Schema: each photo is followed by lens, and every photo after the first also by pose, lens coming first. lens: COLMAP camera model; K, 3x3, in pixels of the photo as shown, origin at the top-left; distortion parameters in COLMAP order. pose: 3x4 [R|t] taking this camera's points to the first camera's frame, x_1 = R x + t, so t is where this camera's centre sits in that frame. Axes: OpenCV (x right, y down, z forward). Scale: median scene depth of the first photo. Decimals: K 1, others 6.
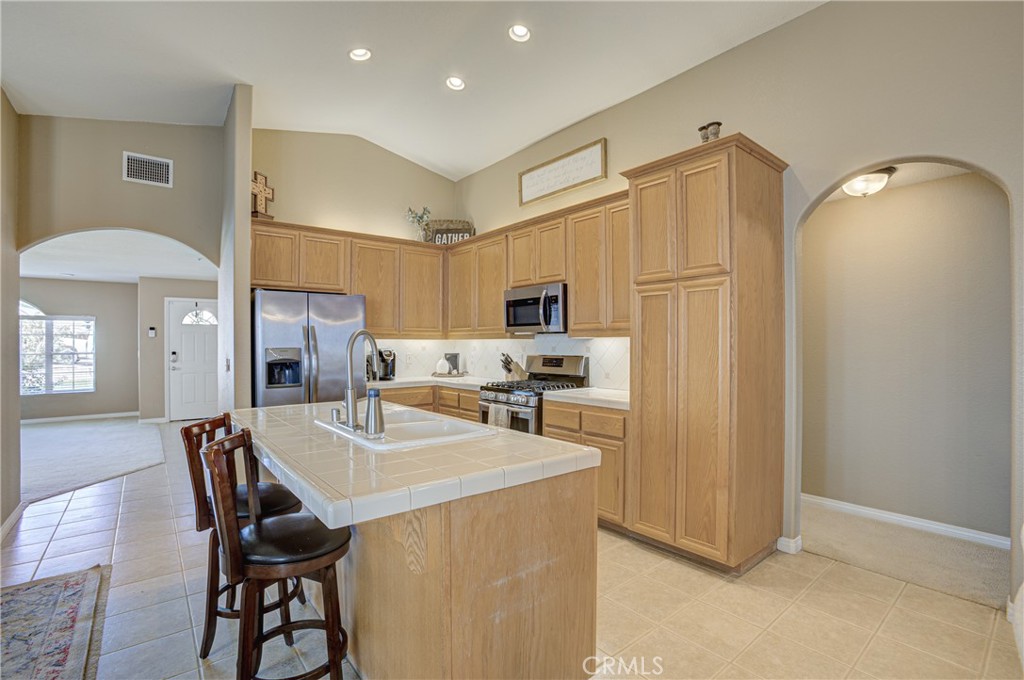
lens RADIAL K [[465.7, 0, 510.6], [0, 465.7, 337.0], [0, 0, 1]] dist [-0.033481, 0.003755]
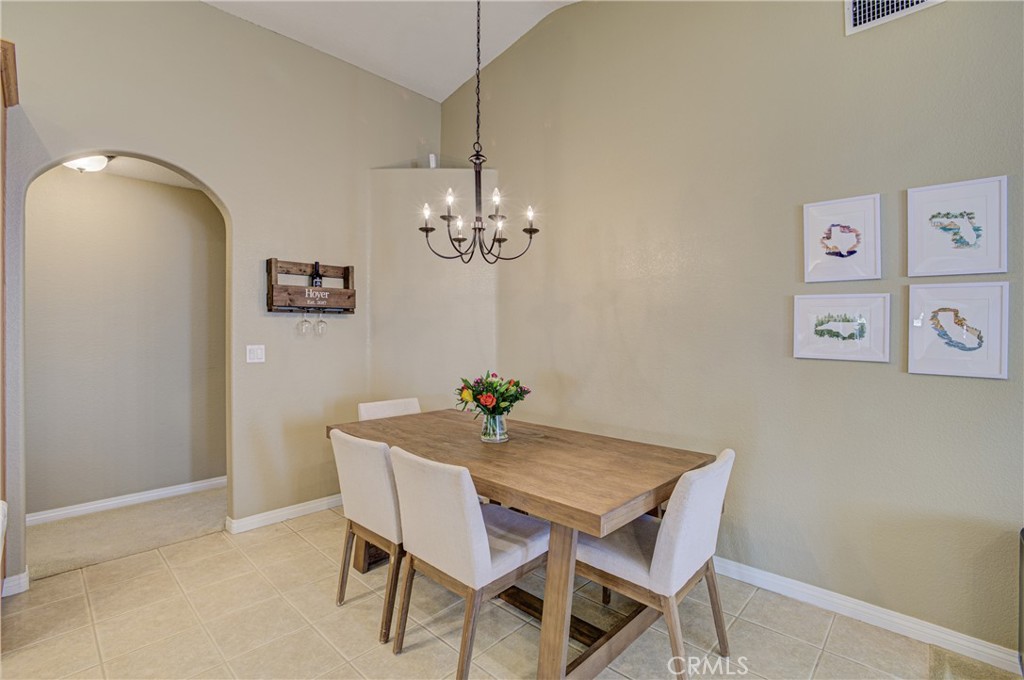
lens RADIAL K [[465.7, 0, 511.8], [0, 465.7, 339.9], [0, 0, 1]] dist [-0.033481, 0.003755]
pose [[-0.137943, -0.021922, 0.990197, -0.308234], [-0.012564, 0.999713, 0.020382, 0.005036], [-0.990360, -0.009630, -0.138179, 0.295650]]
